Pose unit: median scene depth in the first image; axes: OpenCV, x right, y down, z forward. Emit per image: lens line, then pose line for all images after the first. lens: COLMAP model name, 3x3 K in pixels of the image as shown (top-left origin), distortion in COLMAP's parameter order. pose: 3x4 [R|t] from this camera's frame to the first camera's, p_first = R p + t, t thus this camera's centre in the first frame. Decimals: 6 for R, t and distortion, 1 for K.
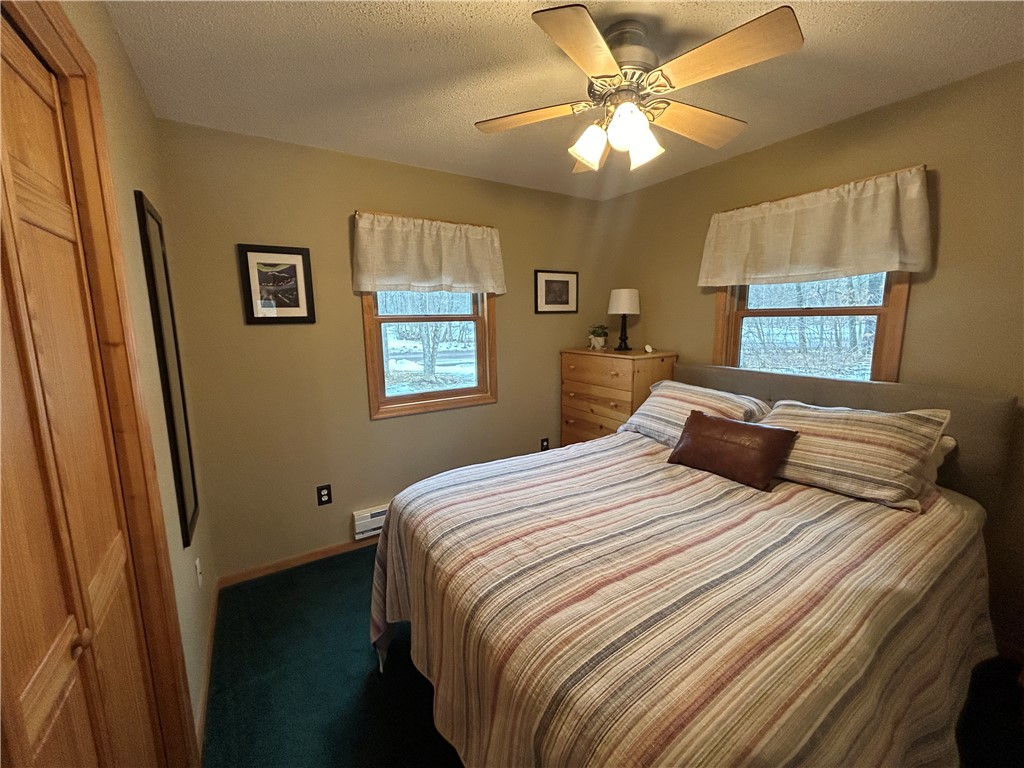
lens RADIAL K [[413.2, 0, 512.0], [0, 413.2, 384.0], [0, 0, 1]] dist [0.000211, 0.000080]
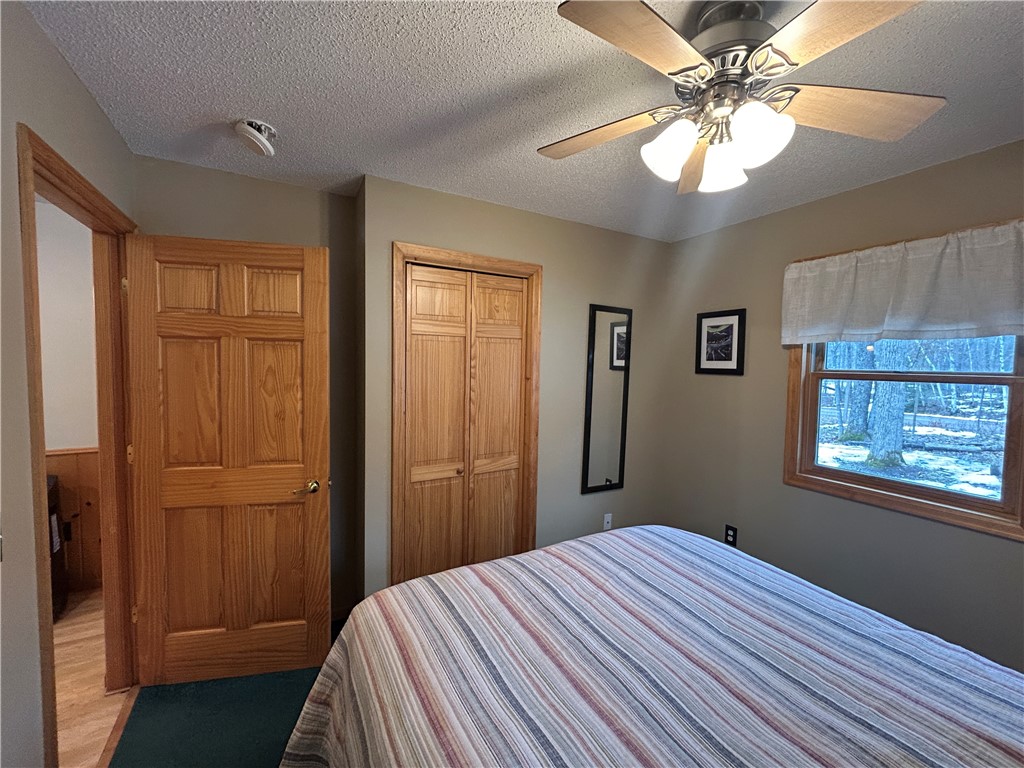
lens RADIAL K [[413.2, 0, 512.0], [0, 413.2, 384.0], [0, 0, 1]] dist [0.000211, 0.000080]
pose [[-0.056337, 0.067847, -0.996104, 0.784083], [-0.171090, 0.982275, 0.076581, -0.126368], [0.983643, 0.174738, -0.043731, 0.553823]]
